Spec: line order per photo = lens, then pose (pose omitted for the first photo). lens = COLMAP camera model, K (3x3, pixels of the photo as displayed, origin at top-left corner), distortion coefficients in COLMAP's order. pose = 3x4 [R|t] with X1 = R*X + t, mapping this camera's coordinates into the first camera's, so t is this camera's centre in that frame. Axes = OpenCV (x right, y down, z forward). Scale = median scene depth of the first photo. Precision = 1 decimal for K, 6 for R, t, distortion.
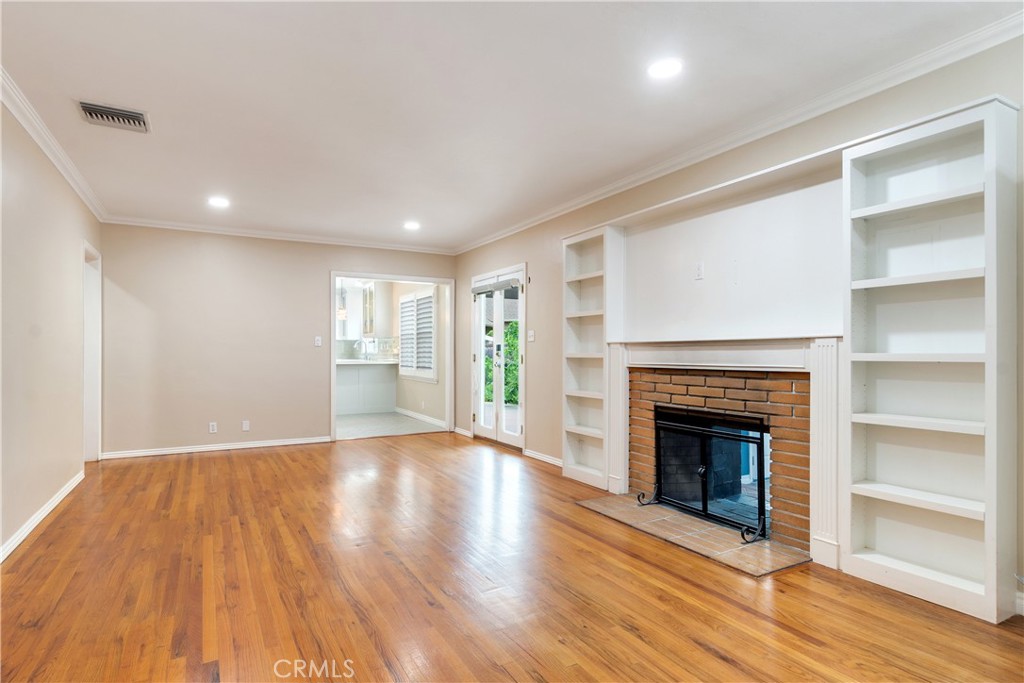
lens RADIAL K [[564.8, 0, 512.0], [0, 564.8, 341.5], [0, 0, 1]] dist [0.001688, -0.000396]
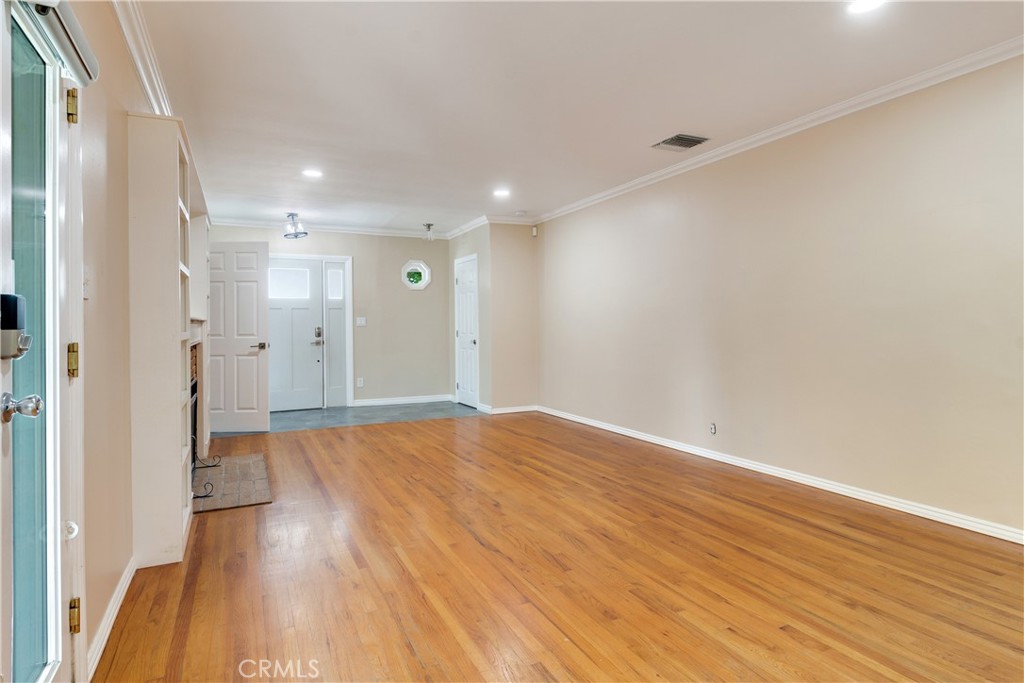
lens RADIAL K [[543.9, 0, 506.8], [0, 543.9, 321.0], [0, 0, 1]] dist [0.004214, -0.002259]
pose [[-0.998369, 0.007942, 0.056531, -0.302726], [0.006381, 0.999594, -0.027752, 0.031448], [-0.056728, -0.027346, -0.998015, 1.851798]]
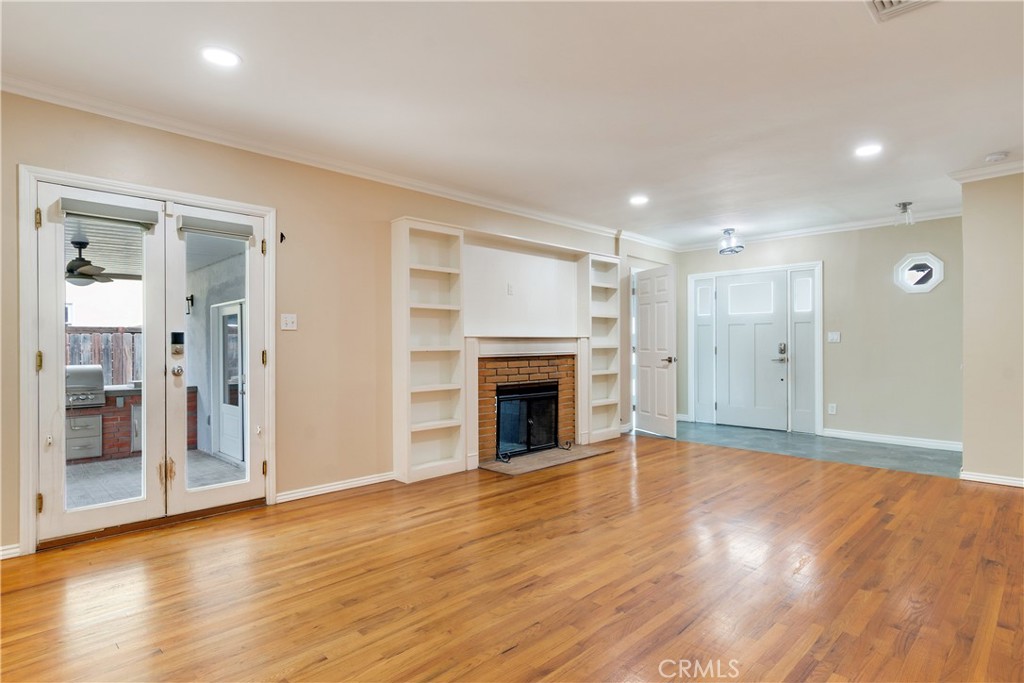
lens RADIAL K [[543.9, 0, 512.0], [0, 543.9, 341.5], [0, 0, 1]] dist [0.017722, -0.000791]
pose [[-0.291201, 0.000624, 0.956662, -0.962332], [-0.018768, 0.999804, -0.006365, 0.018660], [-0.956478, -0.019808, -0.291132, 1.345808]]
